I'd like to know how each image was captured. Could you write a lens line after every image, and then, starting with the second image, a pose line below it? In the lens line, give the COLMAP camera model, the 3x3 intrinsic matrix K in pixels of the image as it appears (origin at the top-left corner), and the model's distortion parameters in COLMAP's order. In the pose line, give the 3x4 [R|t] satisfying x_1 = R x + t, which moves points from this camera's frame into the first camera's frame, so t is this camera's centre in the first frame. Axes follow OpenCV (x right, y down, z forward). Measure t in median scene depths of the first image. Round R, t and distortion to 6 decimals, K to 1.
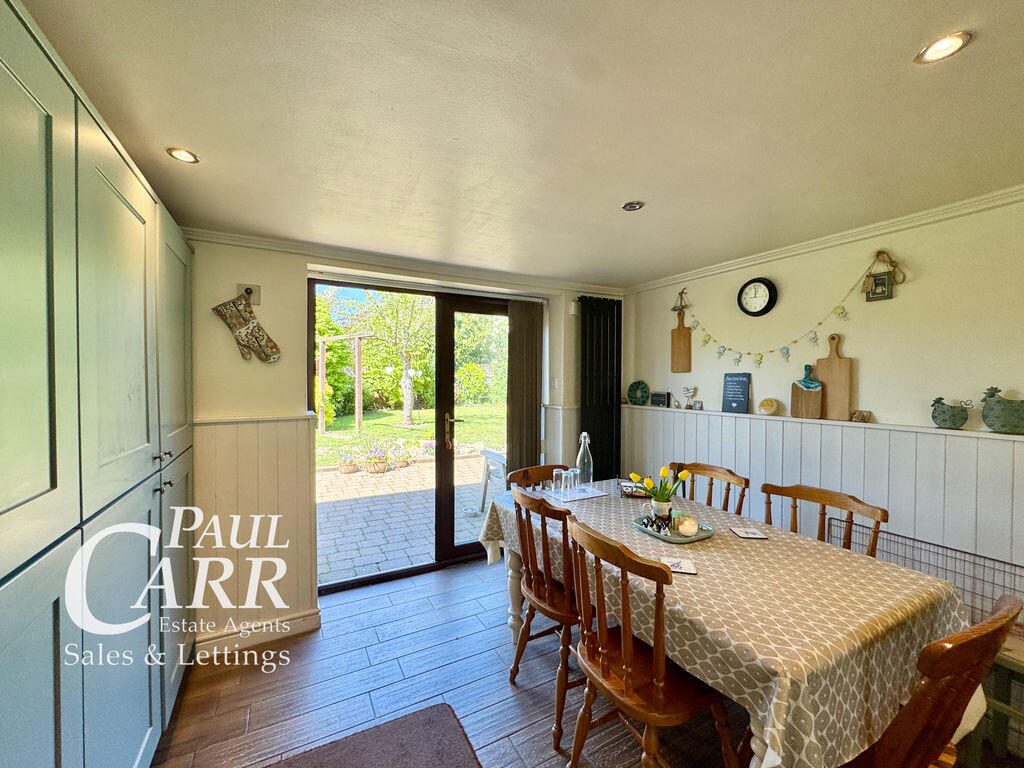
lens RADIAL K [[411.9, 0, 512.0], [0, 411.9, 384.0], [0, 0, 1]] dist [-0.002804, -0.000425]
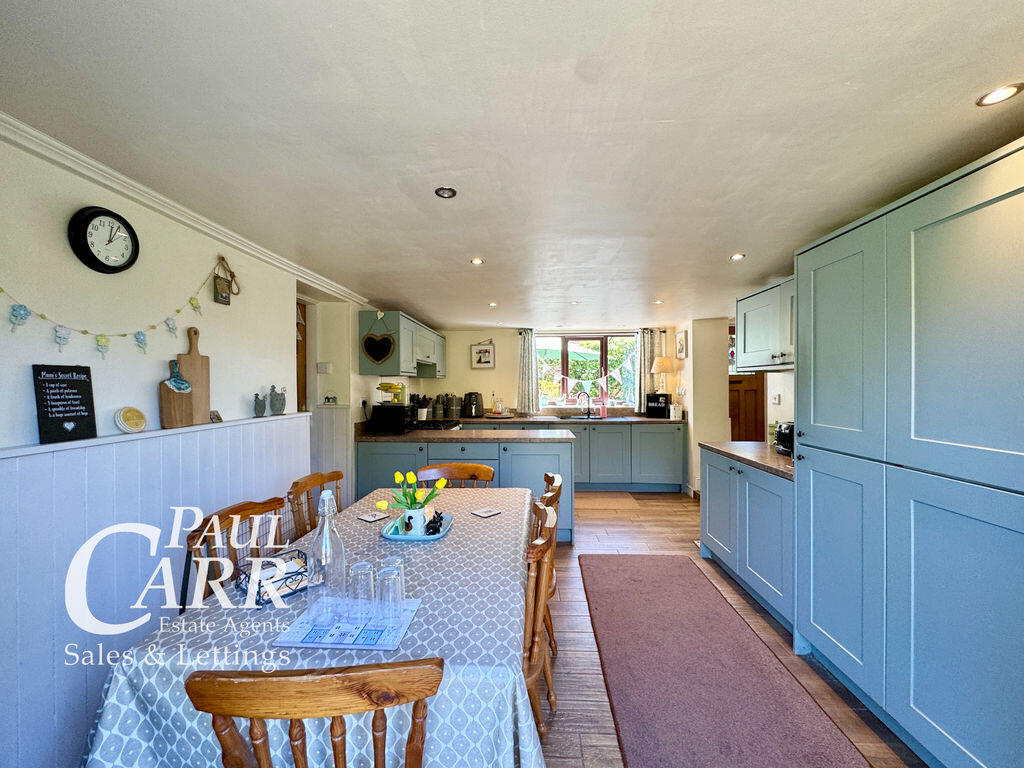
lens RADIAL K [[411.9, 0, 512.0], [0, 411.9, 384.0], [0, 0, 1]] dist [-0.002804, -0.000425]
pose [[-0.851929, -0.003603, 0.523645, -0.216799], [0.004020, 0.999902, 0.013420, -0.007513], [-0.523642, 0.013538, -0.851831, 1.144433]]
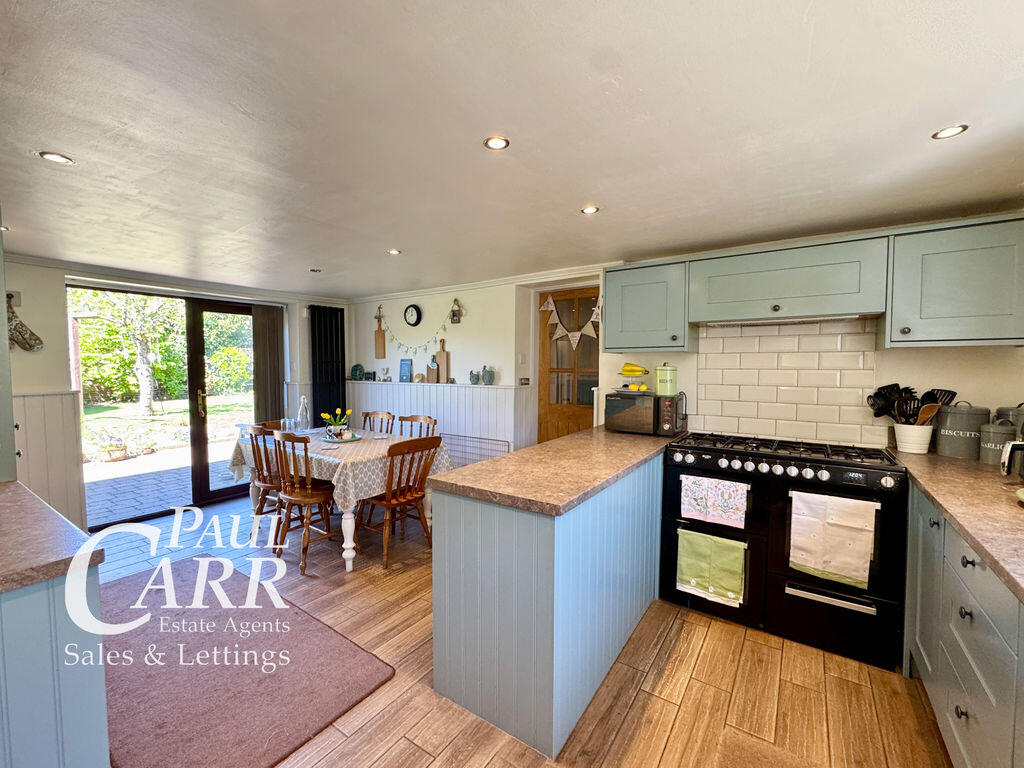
lens RADIAL K [[430.8, 0, 512.0], [0, 430.8, 384.0], [0, 0, 1]] dist [-0.001777, -0.000437]
pose [[0.890160, -0.026637, 0.454869, 0.123988], [0.010945, 0.999252, 0.037097, 0.015495], [-0.455517, -0.028044, 0.889785, -0.787398]]
